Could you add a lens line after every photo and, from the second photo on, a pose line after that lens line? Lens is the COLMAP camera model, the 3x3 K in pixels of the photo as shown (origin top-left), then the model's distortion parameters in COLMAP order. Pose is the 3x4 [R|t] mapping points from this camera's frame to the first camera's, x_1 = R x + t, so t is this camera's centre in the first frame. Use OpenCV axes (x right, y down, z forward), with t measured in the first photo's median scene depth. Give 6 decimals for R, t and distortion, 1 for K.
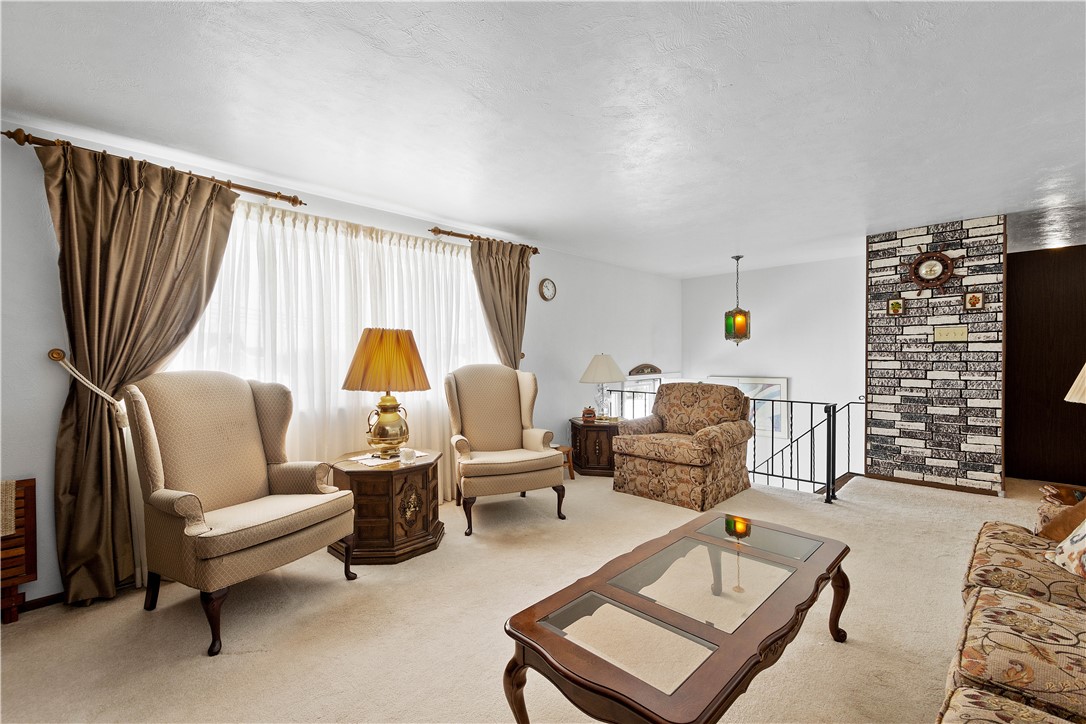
lens RADIAL K [[470.4, 0, 530.5], [0, 470.4, 378.9], [0, 0, 1]] dist [0.000097, -0.000251]
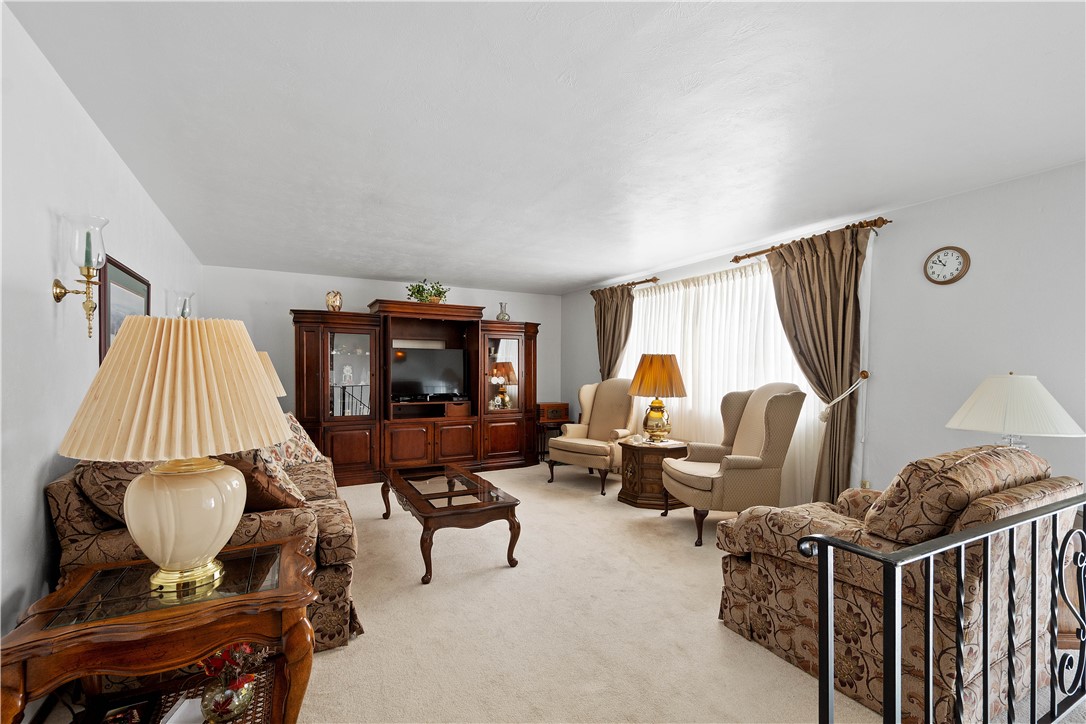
lens RADIAL K [[480.3, 0, 539.1], [0, 480.3, 374.5], [0, 0, 1]] dist [0.007423, -0.001002]
pose [[-0.295278, 0.016252, -0.955273, 0.874345], [-0.044409, 0.998541, 0.030715, -0.051182], [0.954379, 0.051493, -0.294125, 0.776788]]
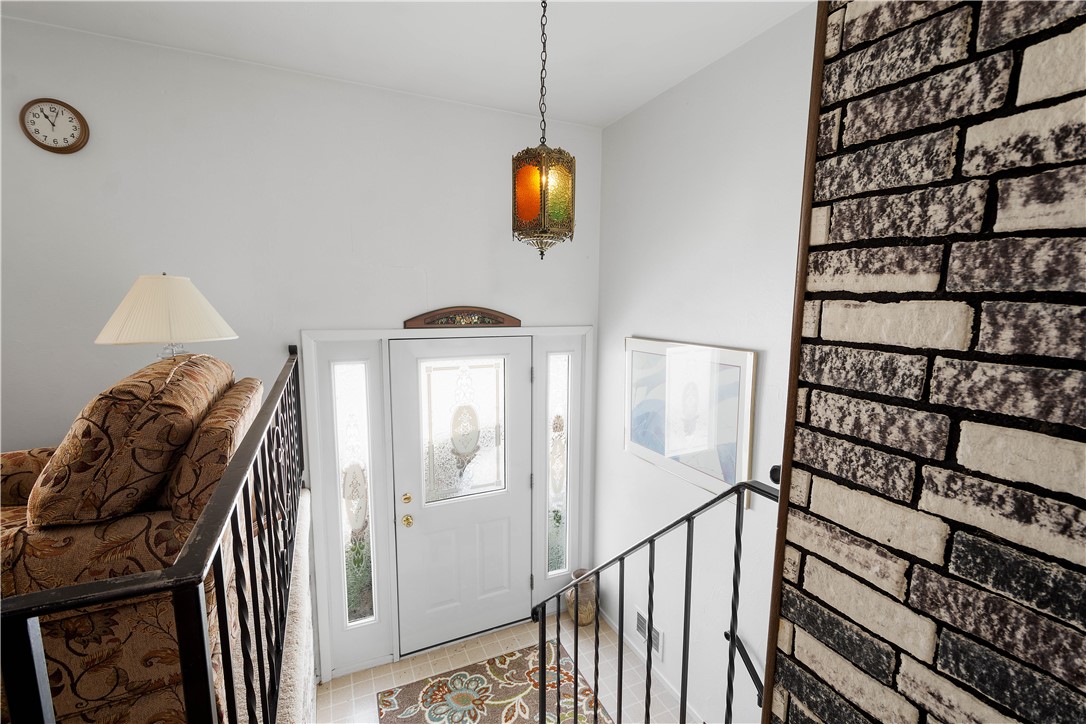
lens RADIAL K [[480.3, 0, 539.1], [0, 480.3, 374.5], [0, 0, 1]] dist [0.007423, -0.001002]
pose [[0.937801, 0.070691, -0.339901, 0.704914], [-0.035269, 0.993384, 0.109290, -0.026139], [0.345378, -0.090504, 0.934089, 0.799528]]
